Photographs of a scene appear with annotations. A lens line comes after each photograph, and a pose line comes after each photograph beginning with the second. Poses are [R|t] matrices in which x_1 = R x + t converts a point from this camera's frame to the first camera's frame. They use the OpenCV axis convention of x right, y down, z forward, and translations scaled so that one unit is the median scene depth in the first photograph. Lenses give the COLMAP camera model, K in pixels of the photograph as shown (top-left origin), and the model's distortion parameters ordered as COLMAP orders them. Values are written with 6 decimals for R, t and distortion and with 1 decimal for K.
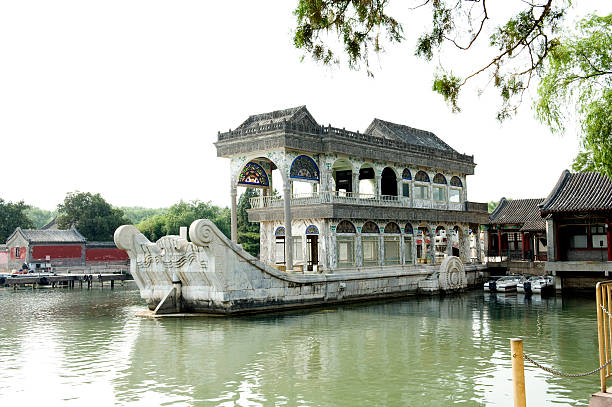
lens RADIAL K [[670.8, 0, 306.0], [0, 670.8, 203.5], [0, 0, 1]] dist [0.052478, 0.003481]
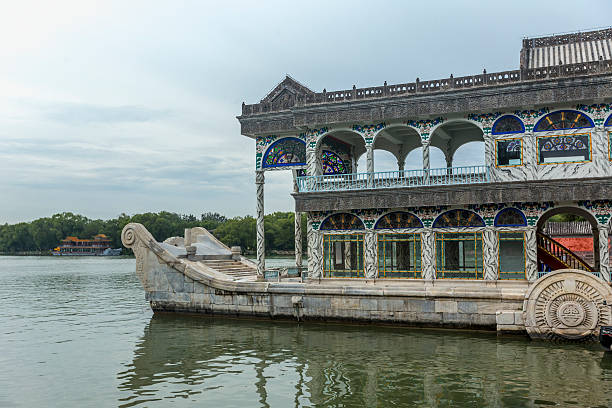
lens RADIAL K [[595.4, 0, 306.0], [0, 595.4, 204.0], [0, 0, 1]] dist [0.002060, -0.002783]
pose [[0.298068, -0.052794, -0.953083, 0.686191], [0.068621, 0.997071, -0.033770, 0.035499], [0.952075, -0.055335, 0.300818, 0.785341]]
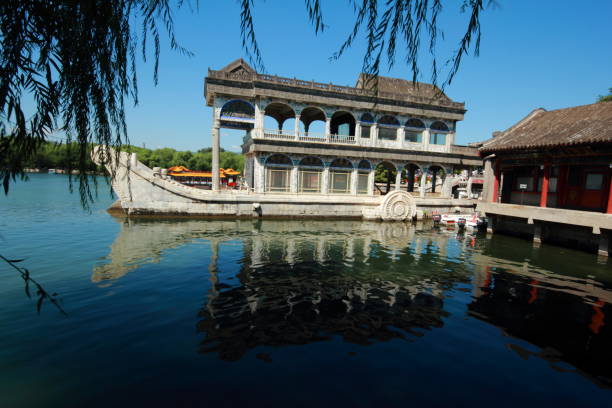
lens RADIAL K [[347.7, 0, 306.0], [0, 347.7, 204.0], [0, 0, 1]] dist [0.004341, 0.000247]
pose [[0.859231, 0.094811, -0.502725, 0.438608], [-0.024372, 0.989147, 0.144892, 0.022987], [0.511007, -0.112243, 0.852217, 0.485215]]
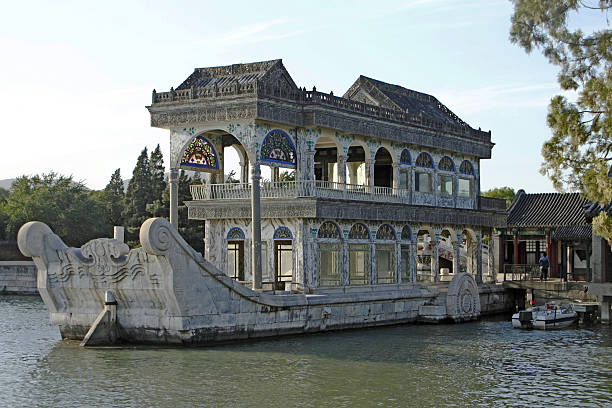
lens RADIAL K [[1062.4, 0, 304.5], [0, 1062.4, 231.9], [0, 0, 1]] dist [0.091311, 0.082956]
pose [[0.992415, 0.022863, 0.120786, -0.108034], [-0.028595, 0.998535, 0.045940, -0.015412], [-0.119559, -0.049046, 0.991615, -0.134457]]
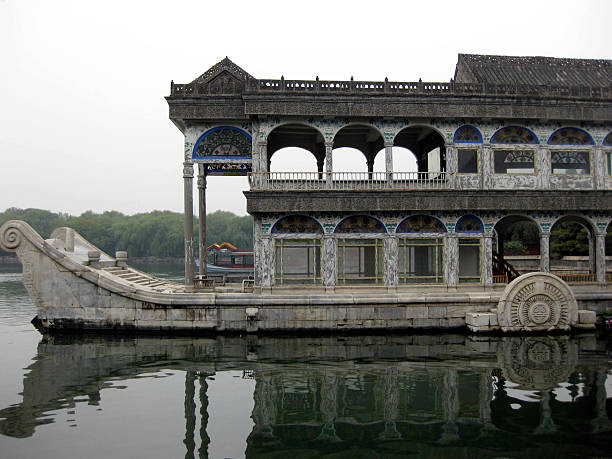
lens RADIAL K [[622.1, 0, 306.0], [0, 622.1, 229.5], [0, 0, 1]] dist [-0.134412, 0.008503]
pose [[0.683394, -0.012576, -0.729942, 0.528017], [0.043544, 0.998774, 0.023559, 0.026117], [0.728750, -0.047885, 0.683103, 0.598261]]
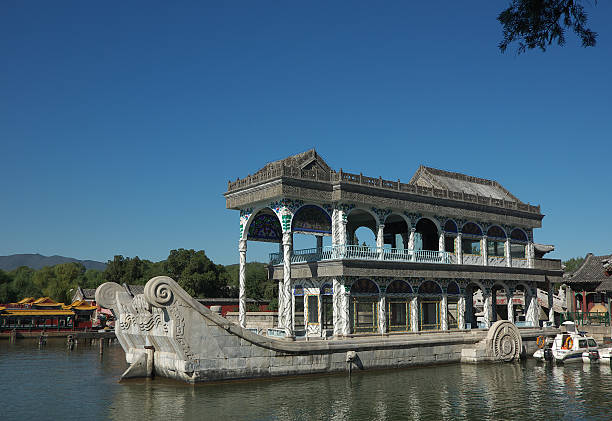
lens RADIAL K [[621.0, 0, 334.2], [0, 621.0, 210.9], [0, 0, 1]] dist [-0.035382, -0.003906]
pose [[0.983315, -0.014391, -0.181342, 0.172620], [-0.000584, 0.996611, -0.082259, 0.003814], [0.181911, 0.080992, 0.979974, 0.196304]]
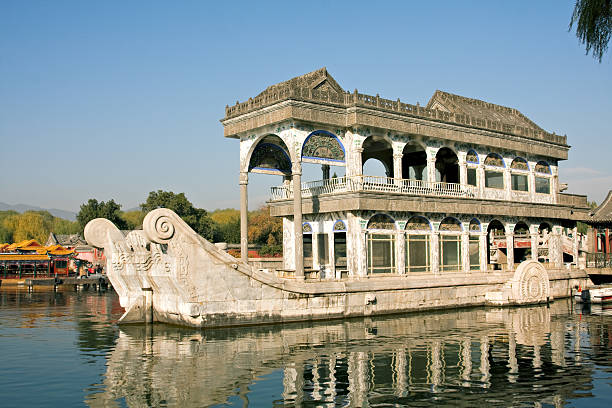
lens RADIAL K [[665.8, 0, 306.0], [0, 665.8, 204.0], [0, 0, 1]] dist [-0.117068, 0.004244]
pose [[0.981078, -0.006302, -0.193509, 0.125255], [0.004986, 0.999961, -0.007283, 0.019709], [0.193547, 0.006180, 0.981072, 0.230143]]
